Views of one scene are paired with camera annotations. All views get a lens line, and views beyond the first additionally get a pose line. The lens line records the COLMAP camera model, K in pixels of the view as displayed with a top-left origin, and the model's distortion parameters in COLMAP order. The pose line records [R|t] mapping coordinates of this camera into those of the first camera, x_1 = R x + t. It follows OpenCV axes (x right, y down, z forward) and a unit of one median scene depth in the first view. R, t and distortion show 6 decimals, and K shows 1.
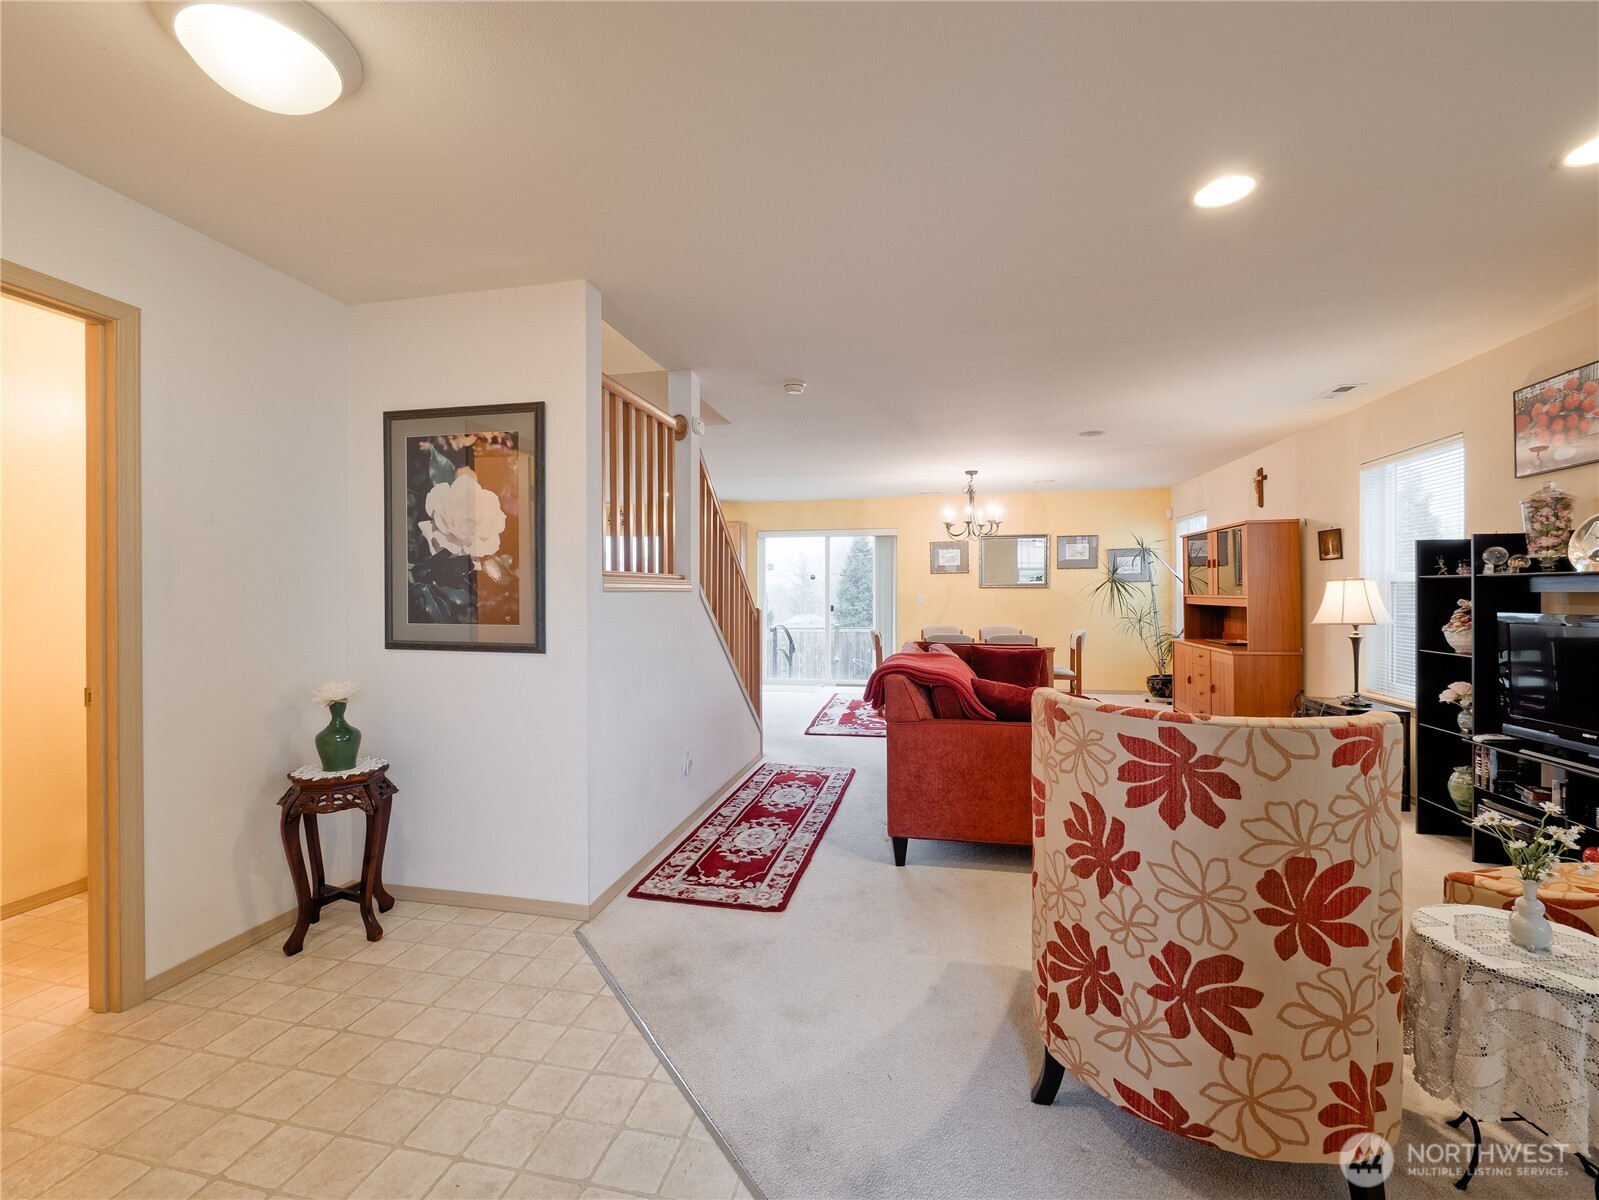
lens RADIAL K [[693.9, 0, 789.7], [0, 693.9, 593.1], [0, 0, 1]] dist [-0.006089, 0.000216]
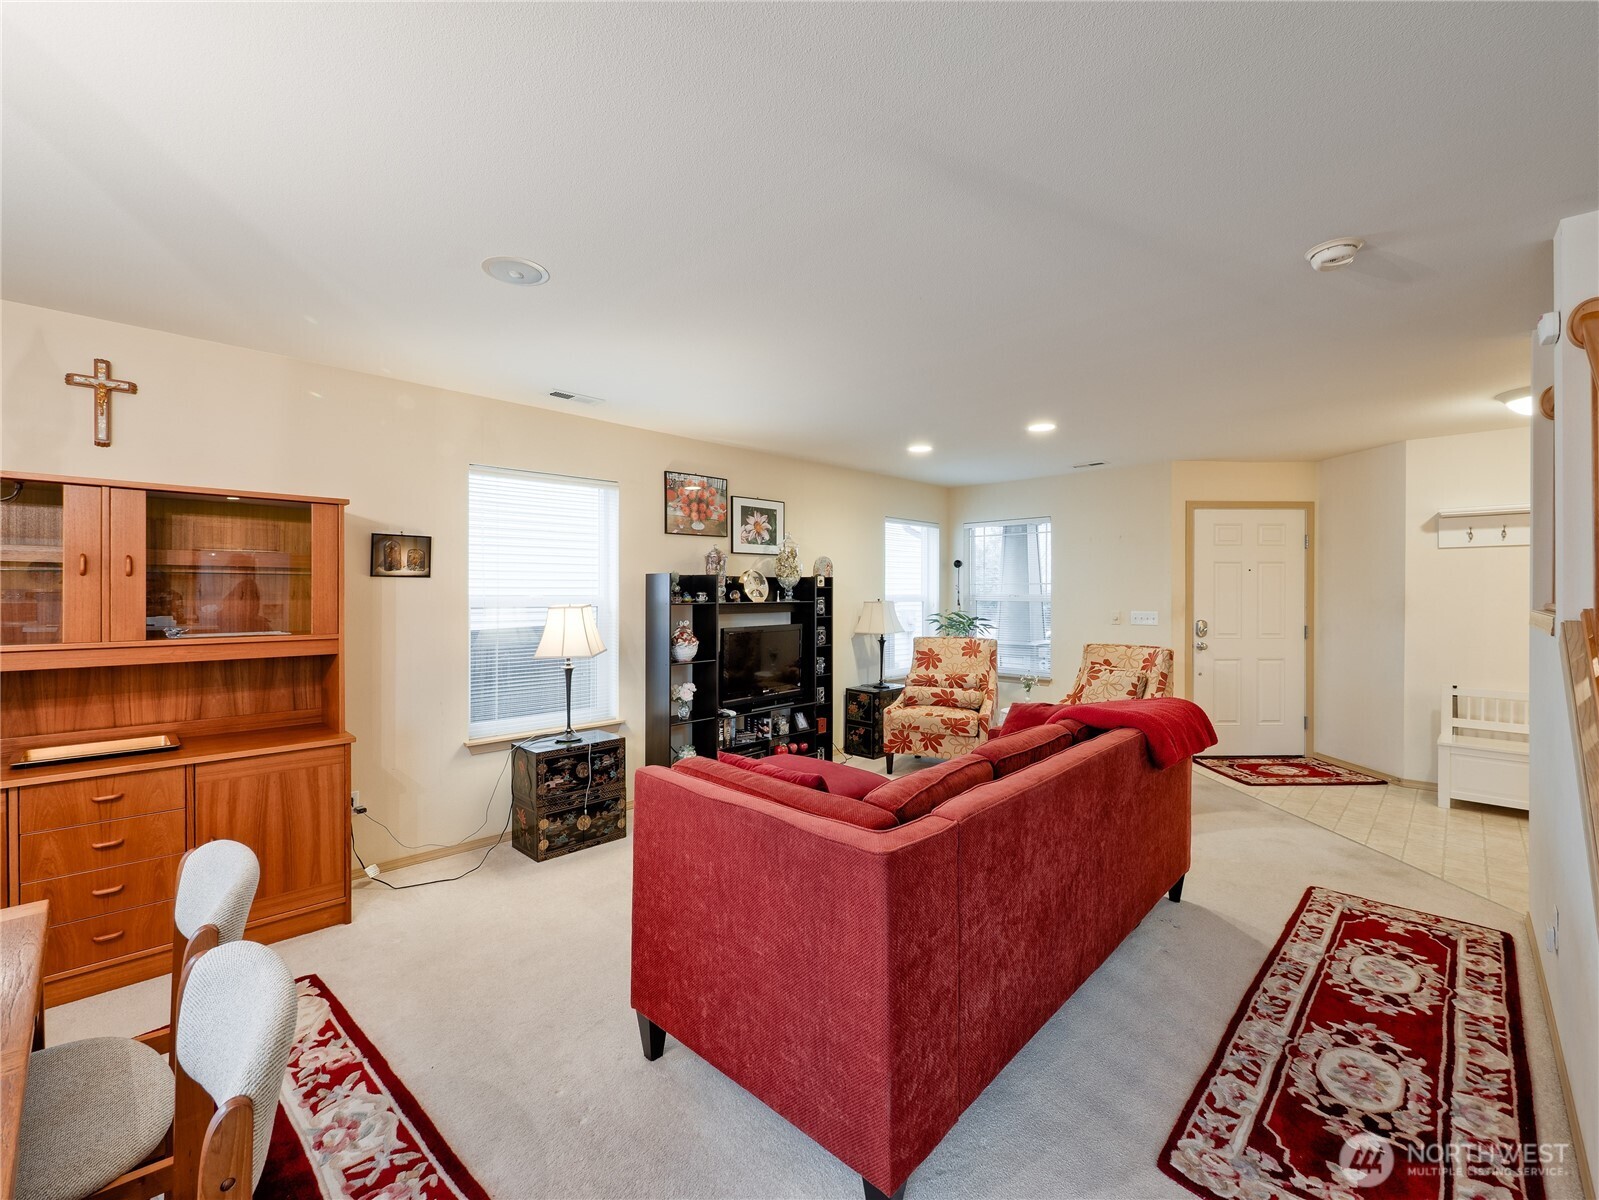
lens RADIAL K [[693.9, 0, 789.7], [0, 693.9, 593.1], [0, 0, 1]] dist [-0.006089, 0.000216]
pose [[-0.849158, 0.004147, 0.528123, 0.095819], [0.004285, 0.999990, -0.000963, -0.041145], [-0.528122, 0.001446, -0.849167, 1.976052]]
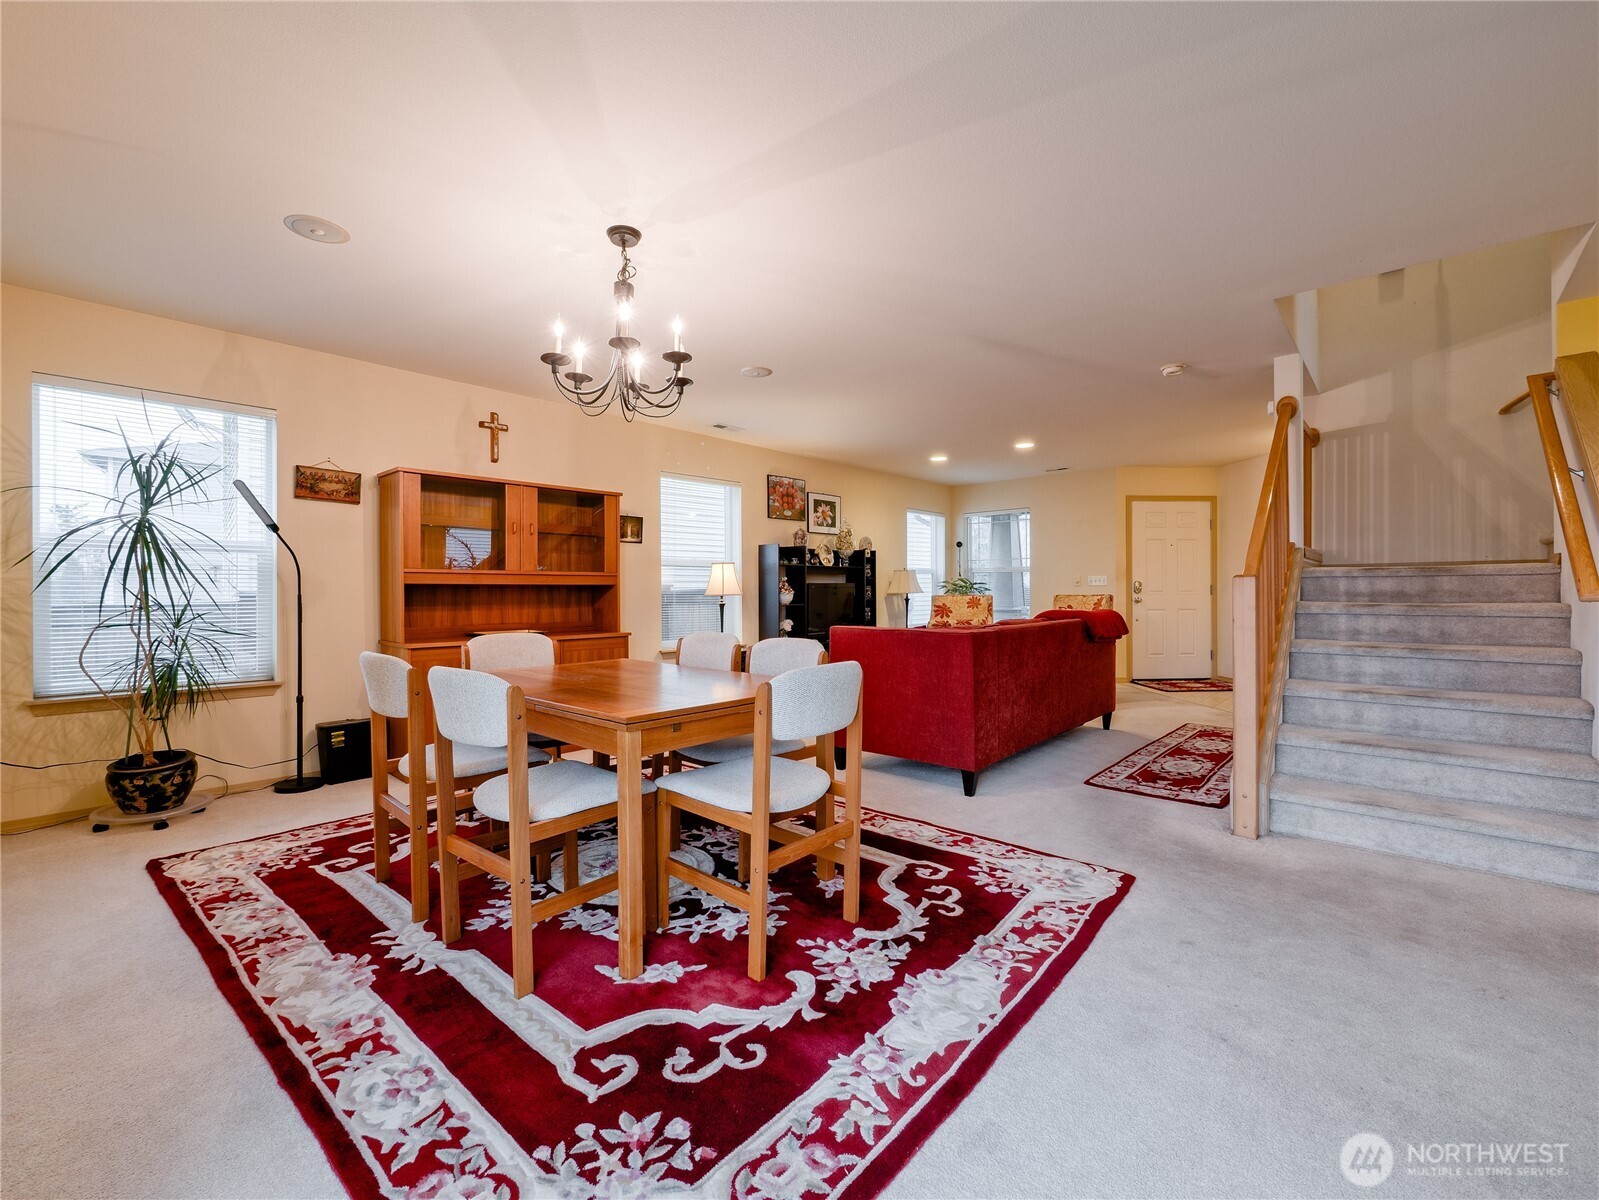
lens RADIAL K [[693.9, 0, 789.7], [0, 693.9, 593.1], [0, 0, 1]] dist [-0.006089, 0.000216]
pose [[-0.866224, 0.009023, 0.499574, -0.013505], [0.010726, 0.999942, 0.000536, 0.051596], [-0.499540, 0.005822, -0.866271, 2.618732]]
